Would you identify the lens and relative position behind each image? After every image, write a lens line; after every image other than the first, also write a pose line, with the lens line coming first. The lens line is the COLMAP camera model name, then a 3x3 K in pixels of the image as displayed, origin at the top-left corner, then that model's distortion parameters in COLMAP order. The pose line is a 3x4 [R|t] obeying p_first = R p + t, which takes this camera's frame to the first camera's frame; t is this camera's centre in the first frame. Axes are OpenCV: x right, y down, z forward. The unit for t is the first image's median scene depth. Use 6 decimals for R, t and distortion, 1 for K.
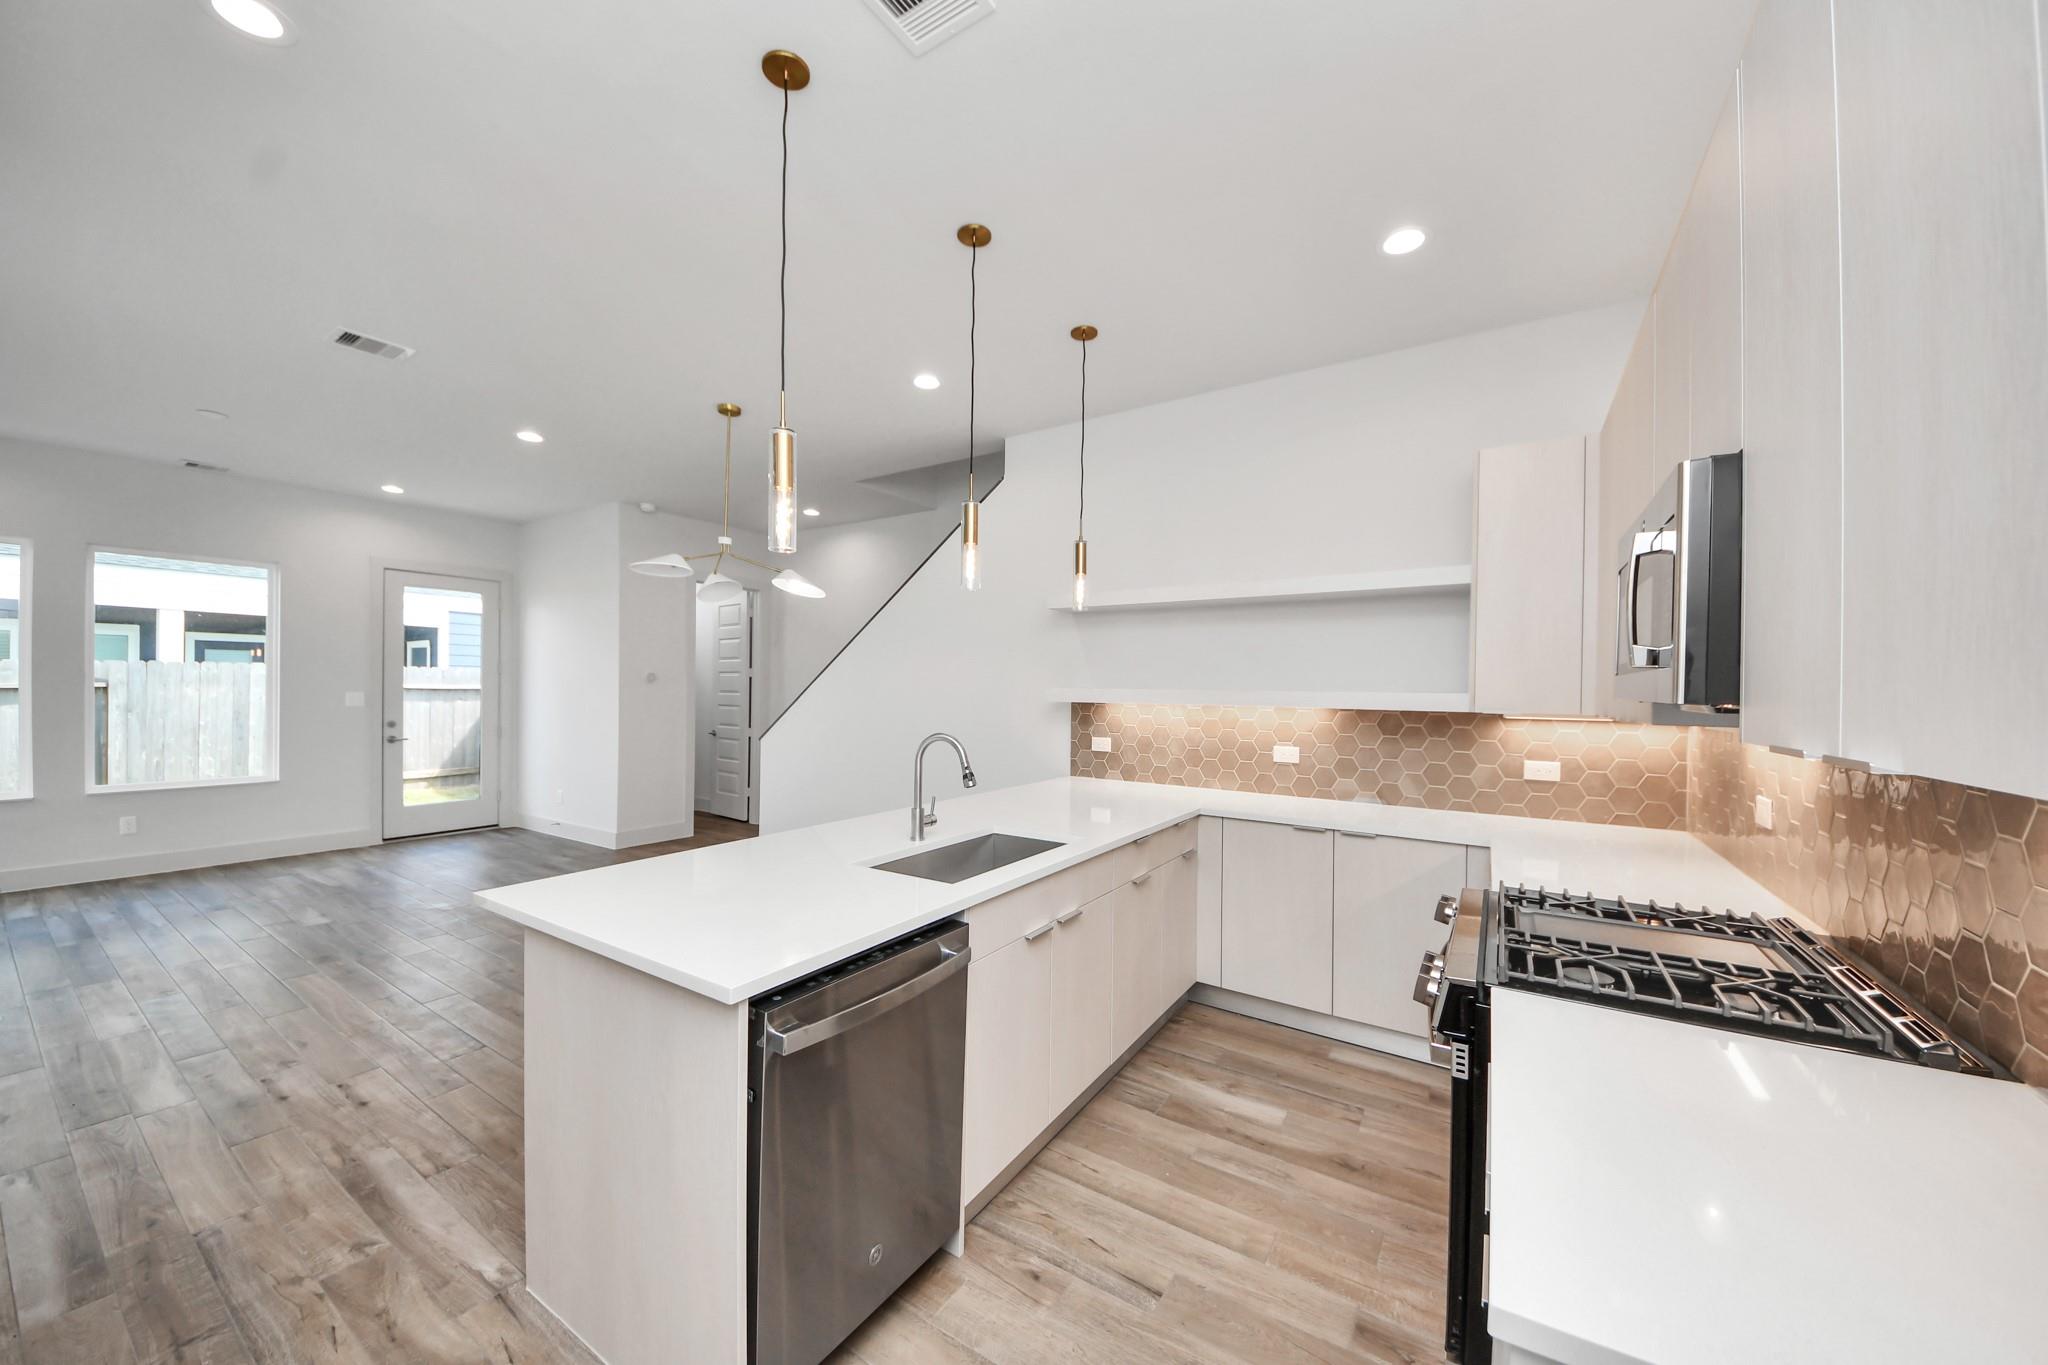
lens RADIAL K [[712.6, 0, 1025.7], [0, 712.6, 689.7], [0, 0, 1]] dist [-0.000619, -0.007118]
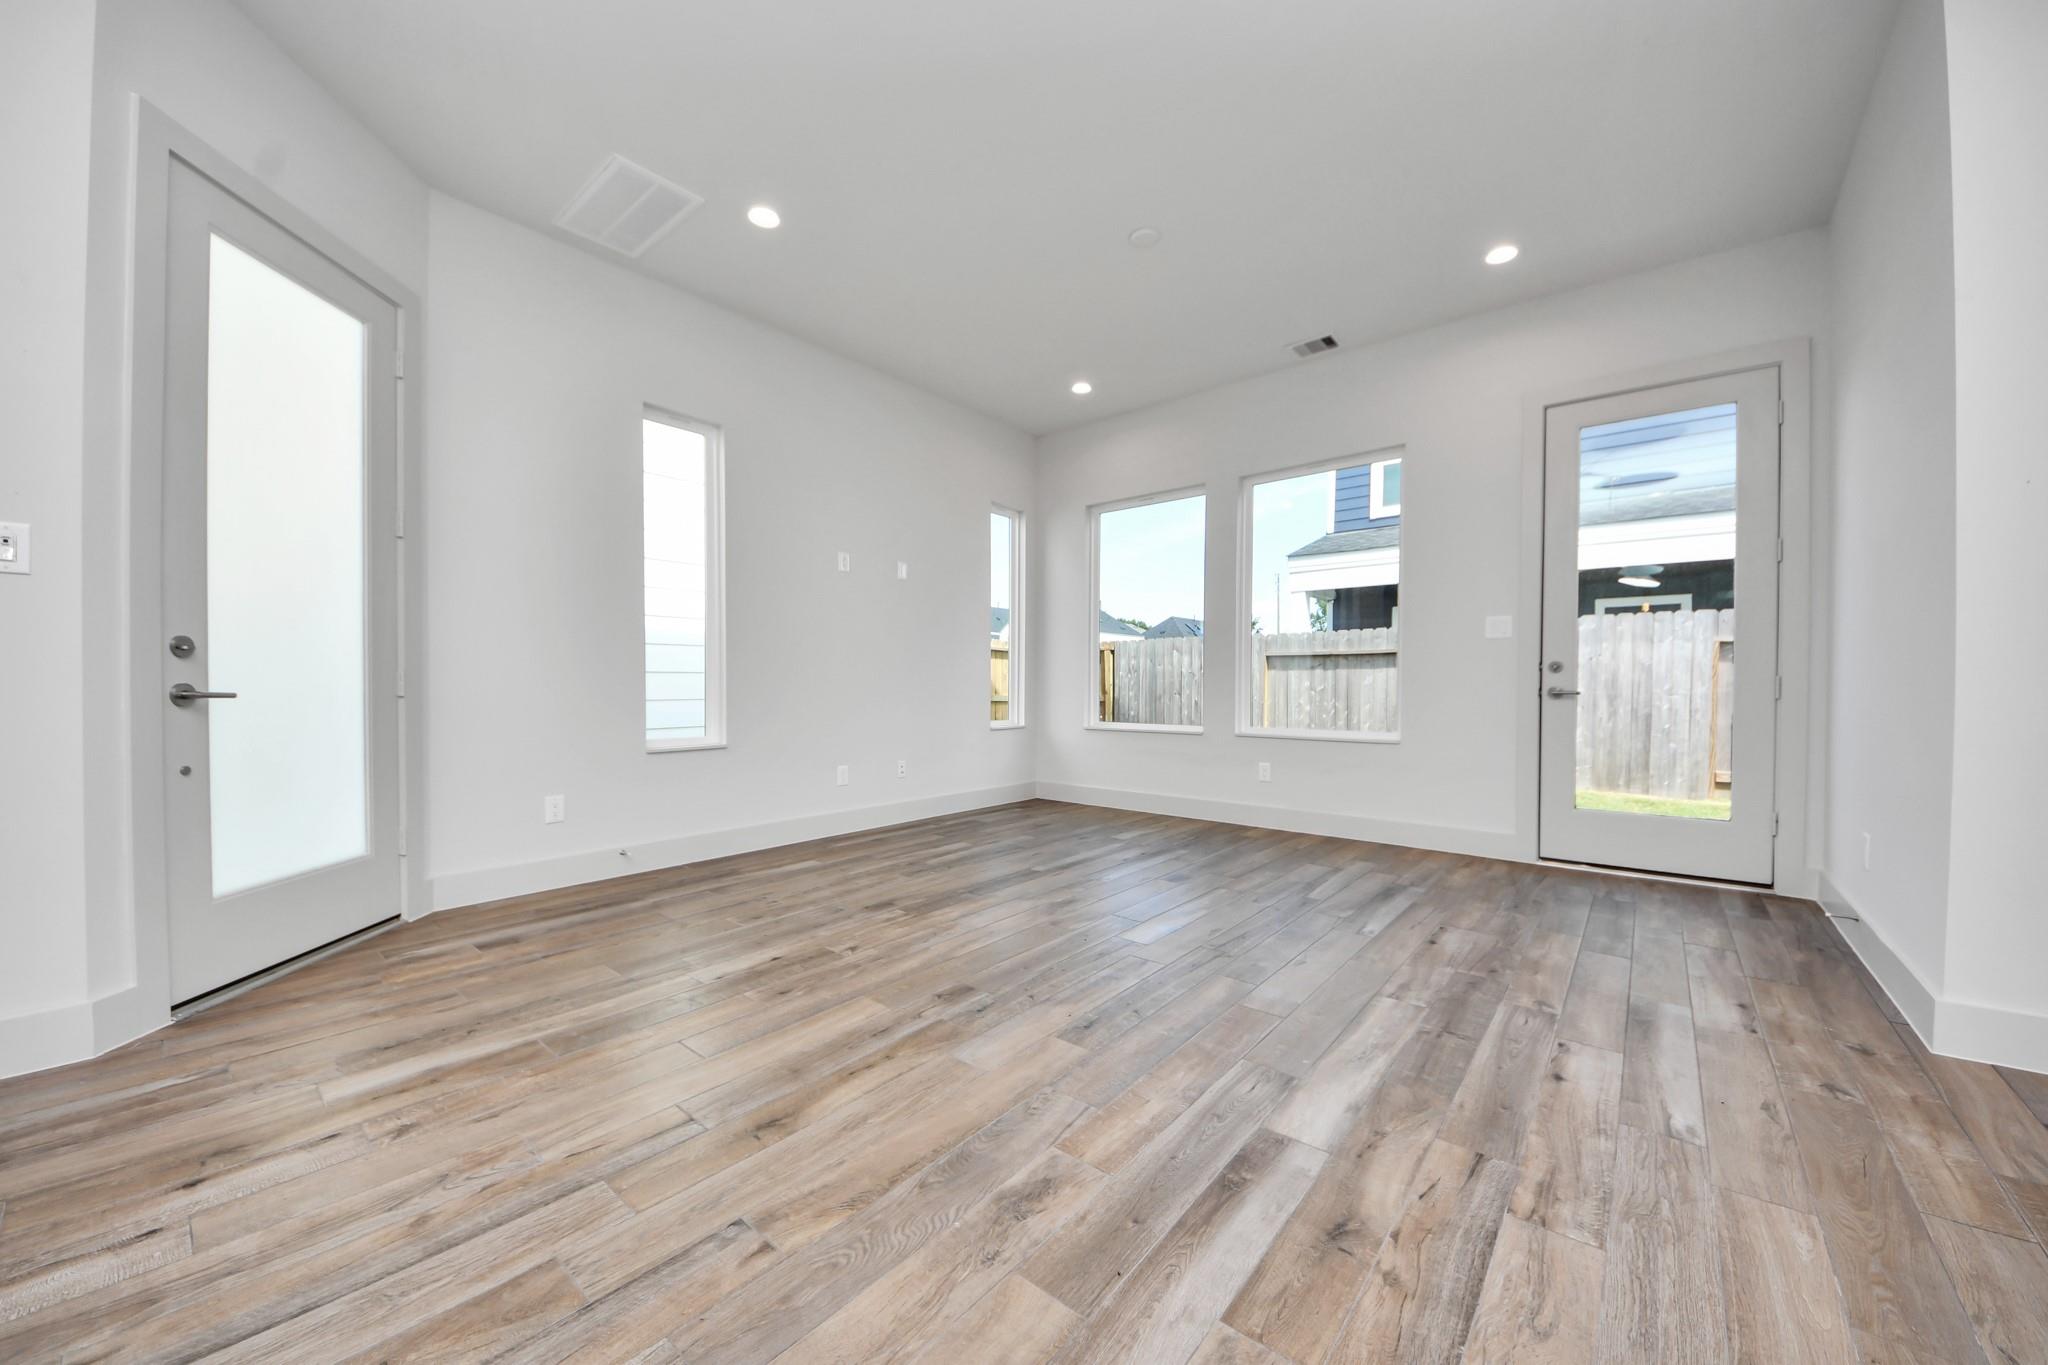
lens RADIAL K [[745.2, 0, 1024.0], [0, 745.2, 682.5], [0, 0, 1]] dist [0.023101, -0.017346]
pose [[-0.135651, -0.013254, -0.990668, -0.383909], [-0.005293, 0.999906, -0.012653, 0.131291], [0.990743, 0.003527, -0.135708, 1.173251]]
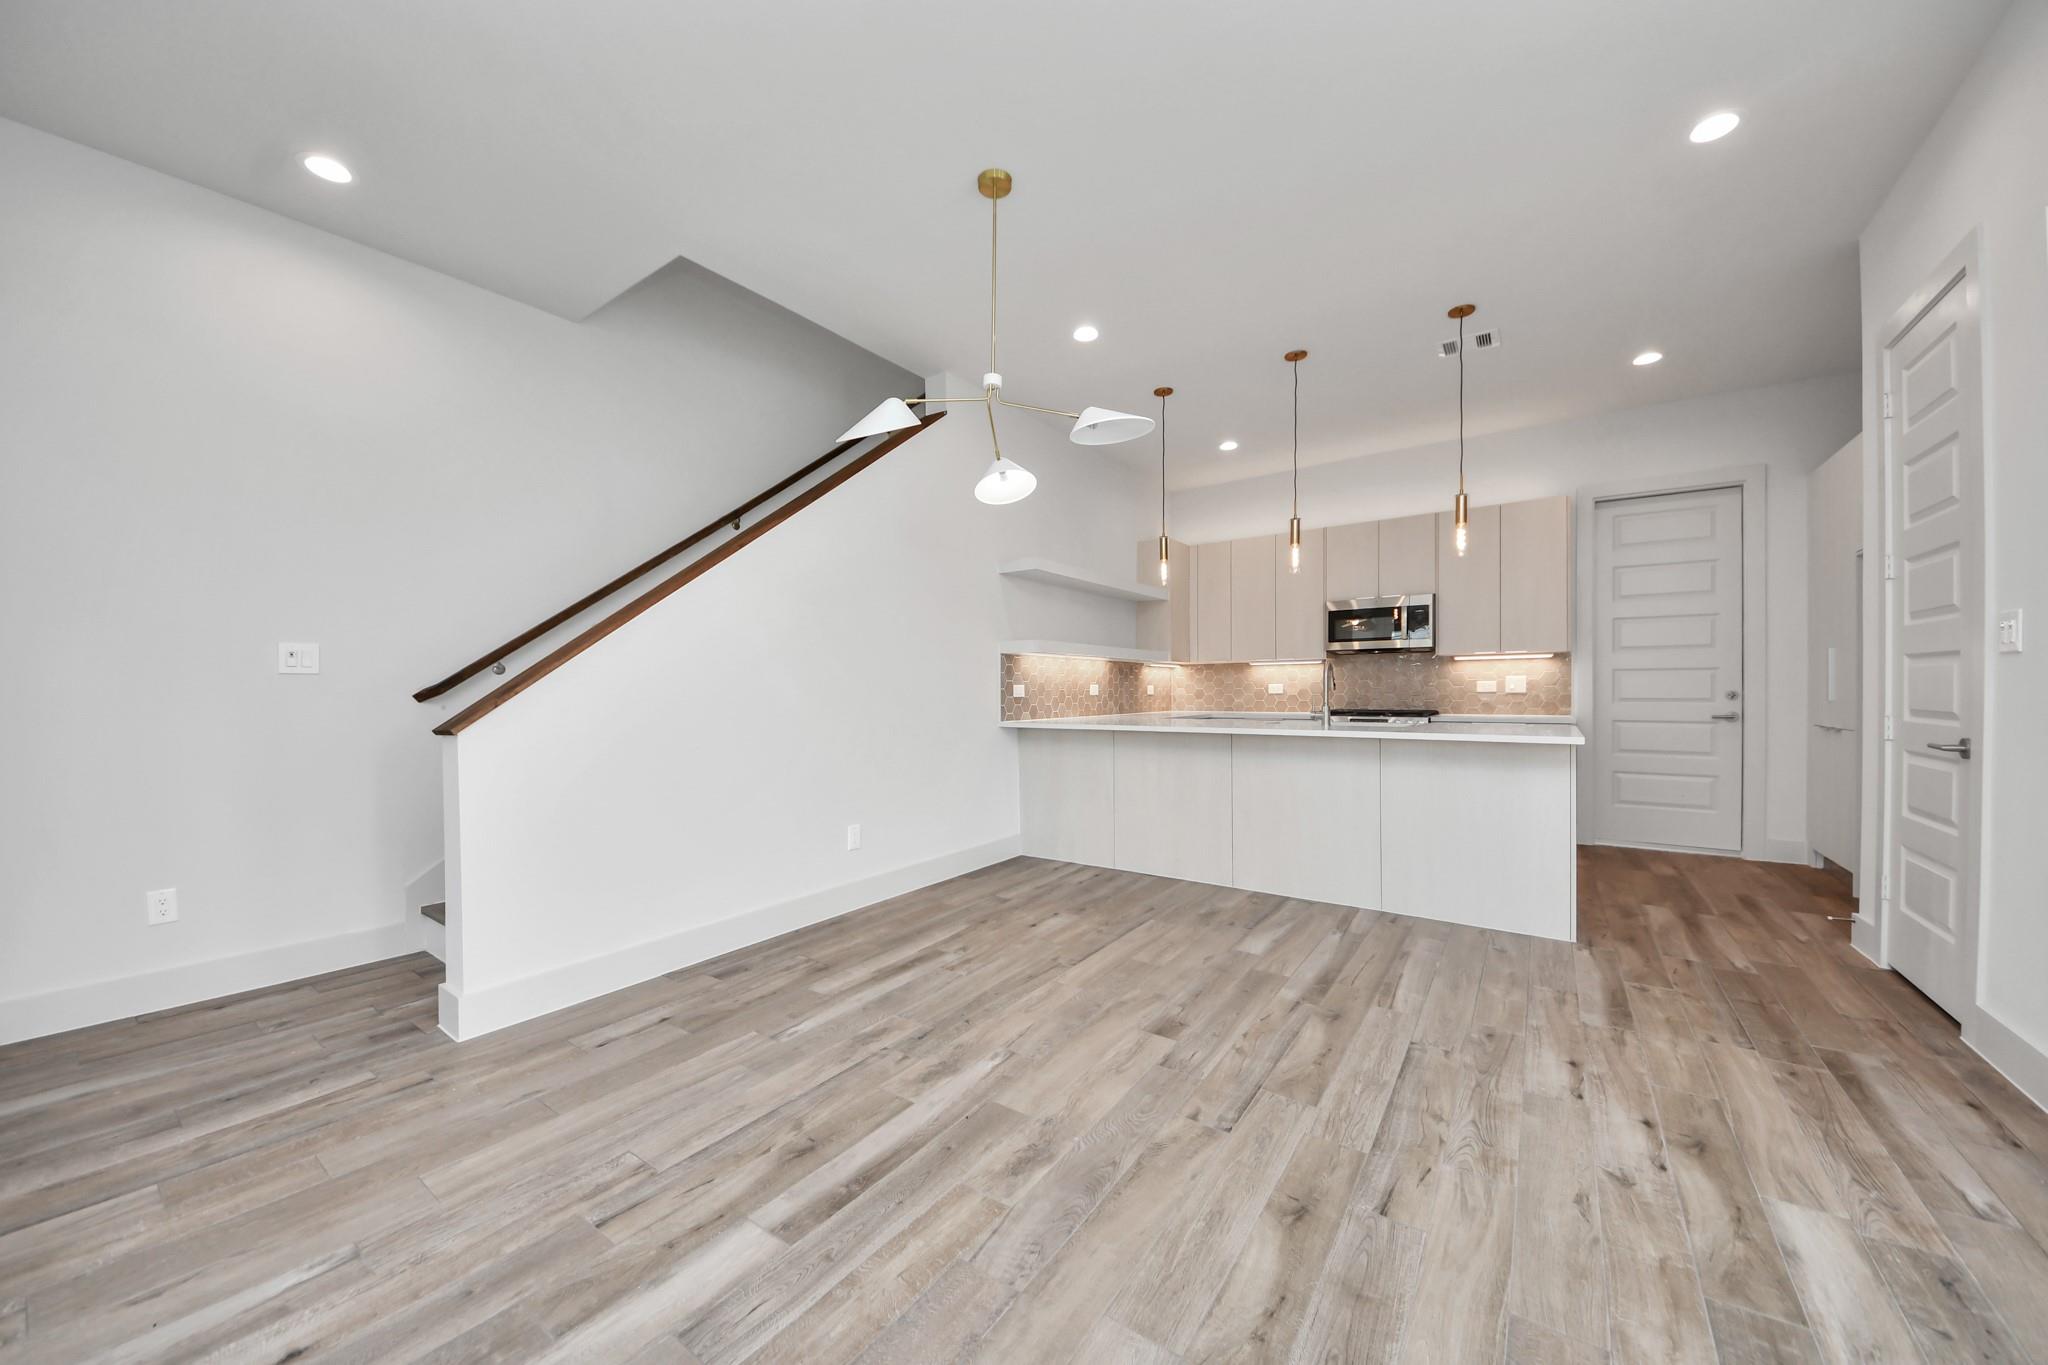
lens RADIAL K [[724.8, 0, 1022.8], [0, 724.8, 694.6], [0, 0, 1]] dist [0.029047, -0.020225]
pose [[0.055990, -0.016785, 0.998290, -1.264625], [0.009505, 0.999822, 0.016278, 0.075137], [-0.998386, 0.008577, 0.056139, 1.096421]]
